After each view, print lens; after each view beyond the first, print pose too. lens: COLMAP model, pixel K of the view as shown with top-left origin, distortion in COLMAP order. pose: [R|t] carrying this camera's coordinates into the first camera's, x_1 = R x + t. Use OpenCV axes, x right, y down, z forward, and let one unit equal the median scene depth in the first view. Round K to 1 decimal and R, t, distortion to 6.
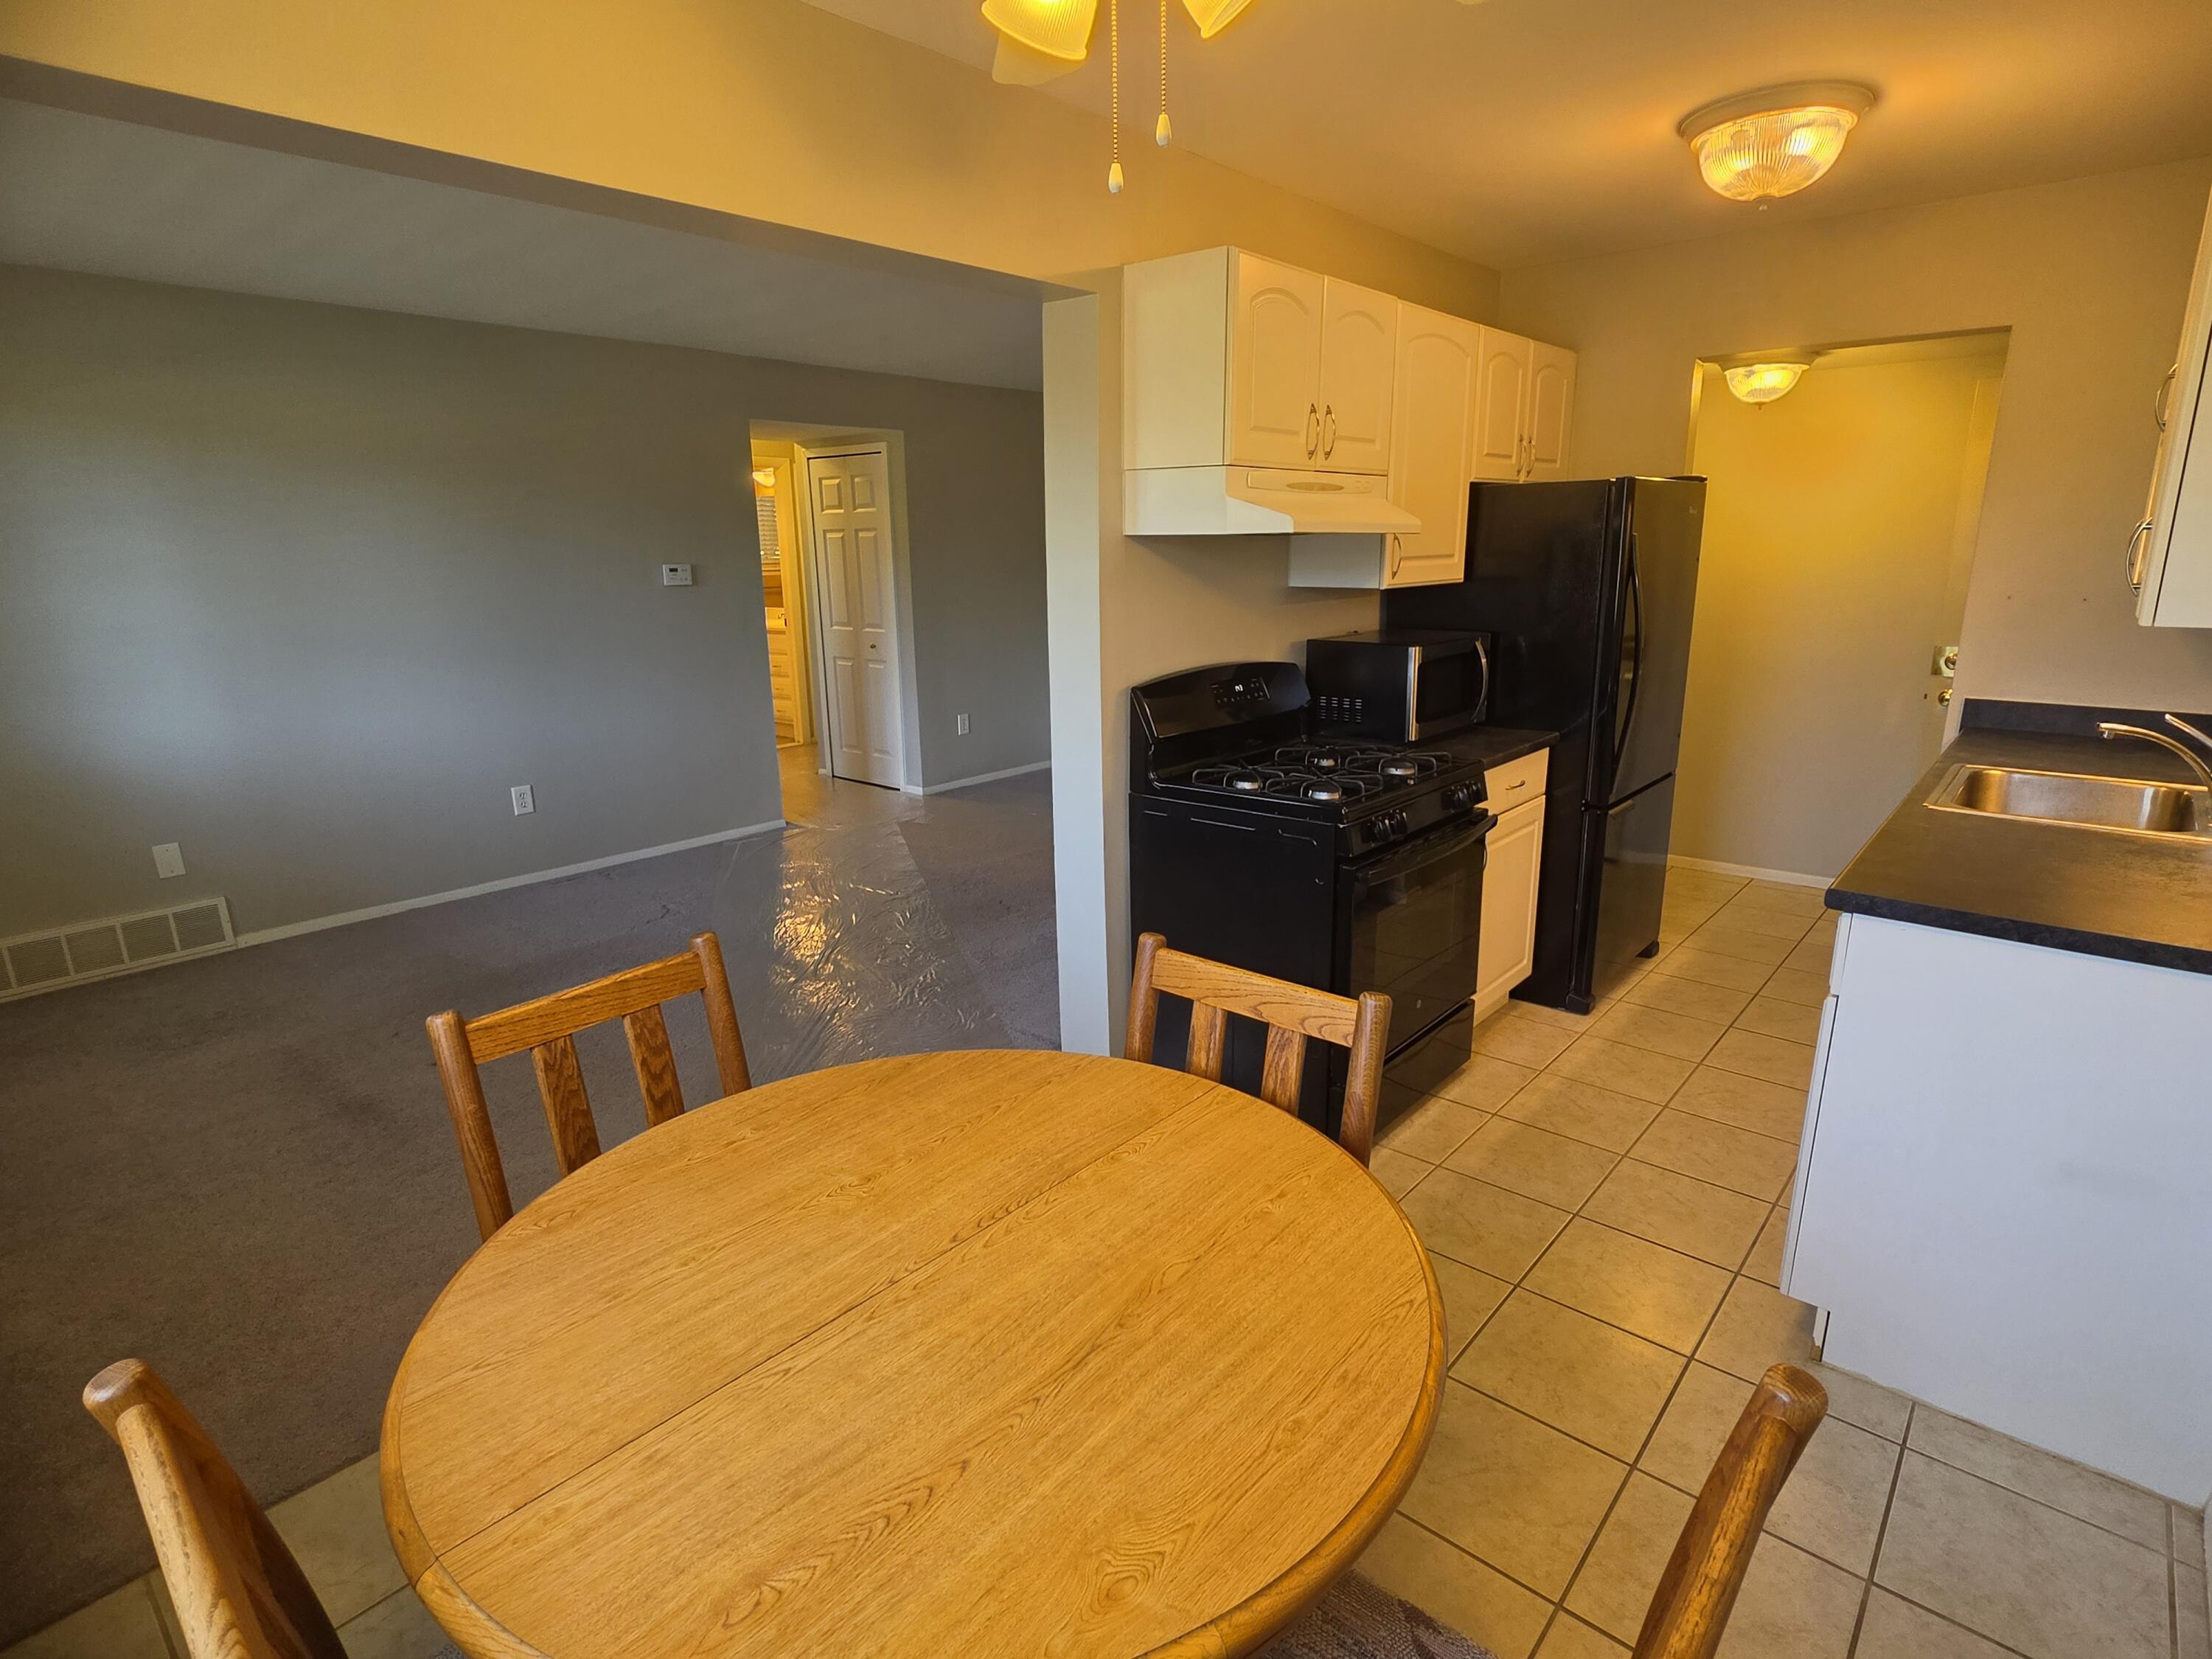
lens RADIAL K [[1138.4, 0, 1106.0], [0, 1138.4, 829.5], [0, 0, 1]] dist [-0.005599, -0.000496]
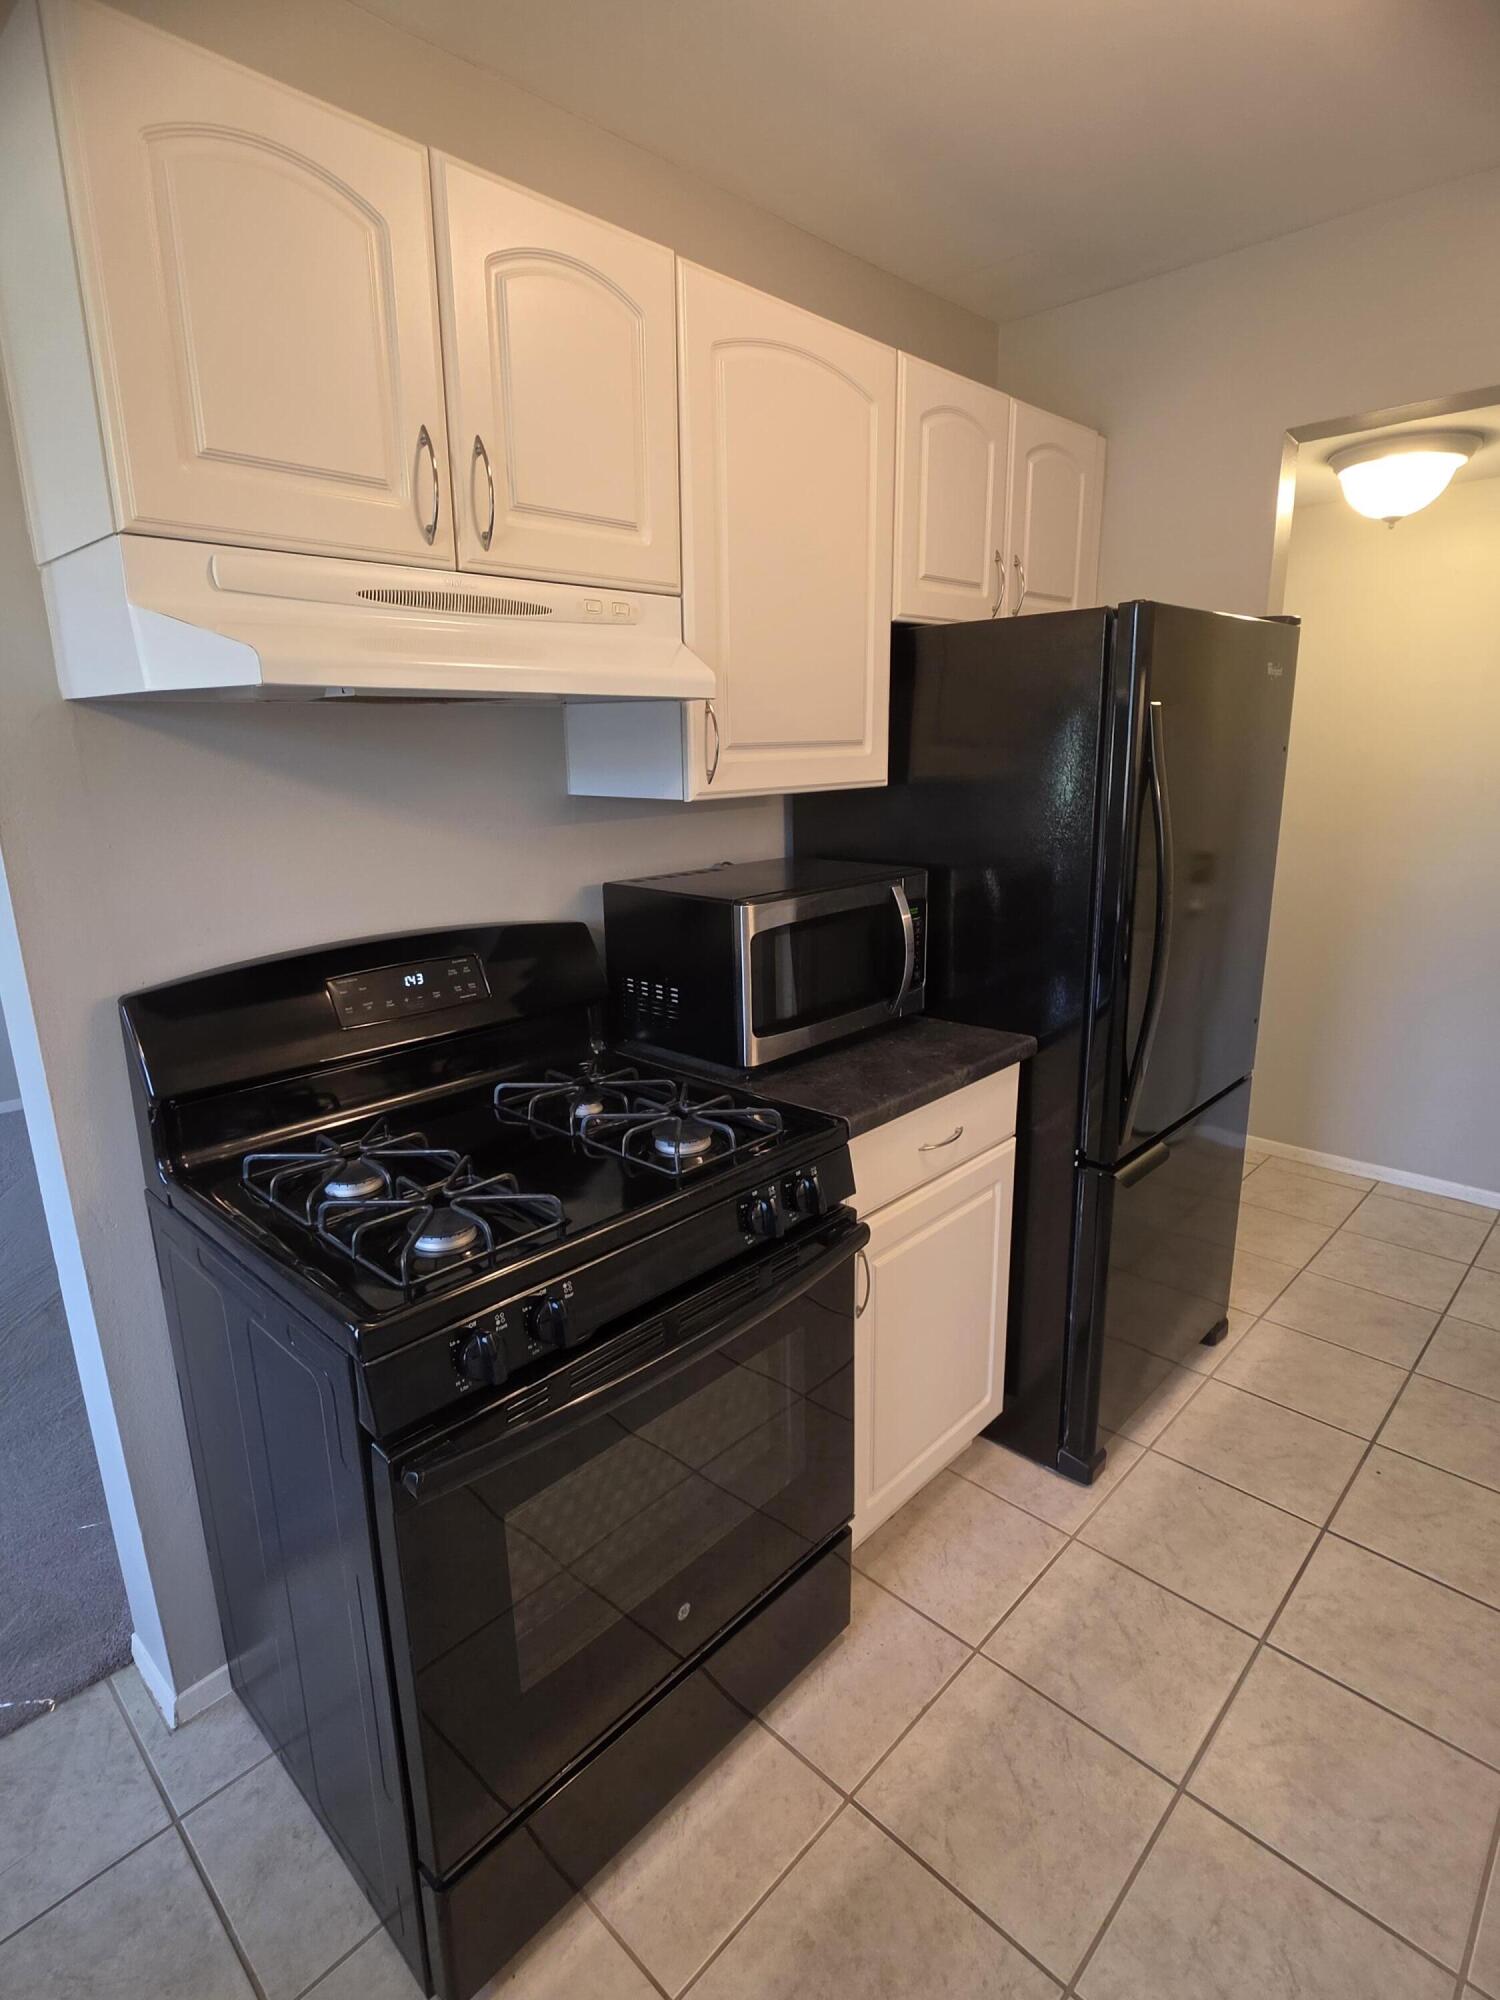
lens RADIAL K [[1029.3, 0, 728.5], [0, 1029.3, 995.4], [0, 0, 1]] dist [-0.005599, -0.000496]
pose [[0.998438, 0.011417, -0.054695, 0.266145], [-0.011548, 0.999931, -0.002069, -0.104558], [0.054667, 0.002697, 0.998501, 0.450257]]
